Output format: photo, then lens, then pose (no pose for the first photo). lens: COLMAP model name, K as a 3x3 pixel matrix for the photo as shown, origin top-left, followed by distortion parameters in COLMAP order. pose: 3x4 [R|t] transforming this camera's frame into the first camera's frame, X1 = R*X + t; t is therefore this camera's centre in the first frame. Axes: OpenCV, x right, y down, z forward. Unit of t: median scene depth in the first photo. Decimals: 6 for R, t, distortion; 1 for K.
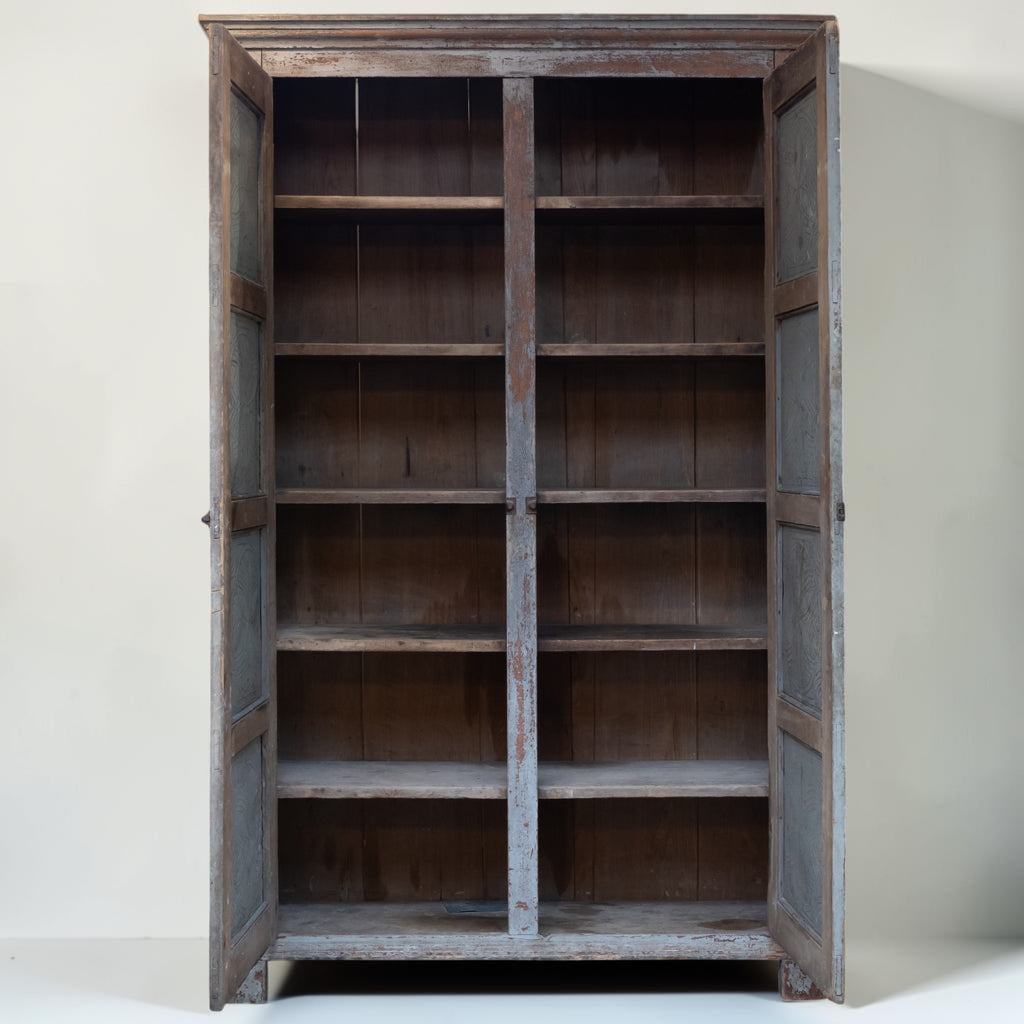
lens RADIAL K [[2621.8, 0, 511.4], [0, 2621.8, 483.6], [0, 0, 1]] dist [-0.063155, -0.284595]
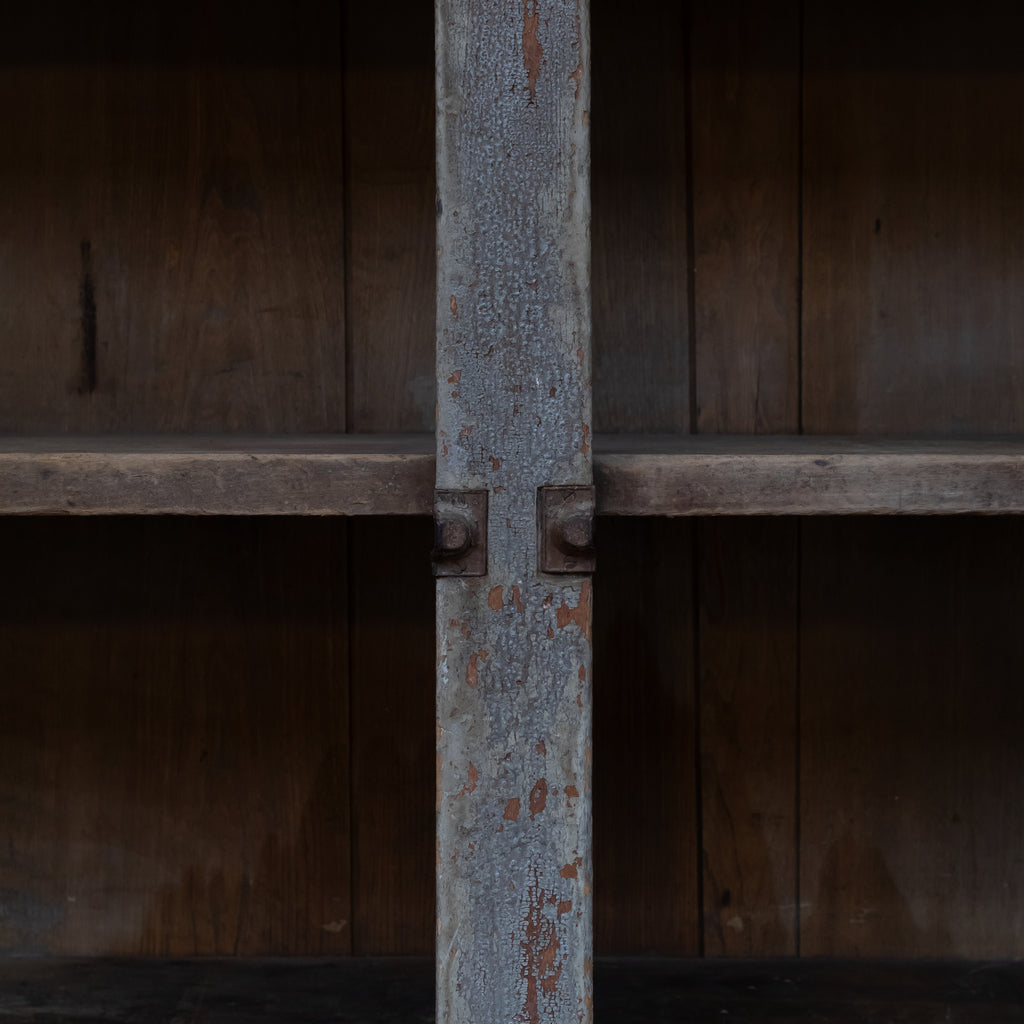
lens RADIAL K [[3108.4, 0, 512.0], [0, 3108.4, 512.0], [0, 0, 1]] dist [-0.060589, -0.673178]
pose [[0.999993, 0.003801, -0.000396, 0.003602], [-0.003789, 0.999629, 0.026988, 0.000952], [0.000499, -0.026987, 0.999636, 0.766623]]
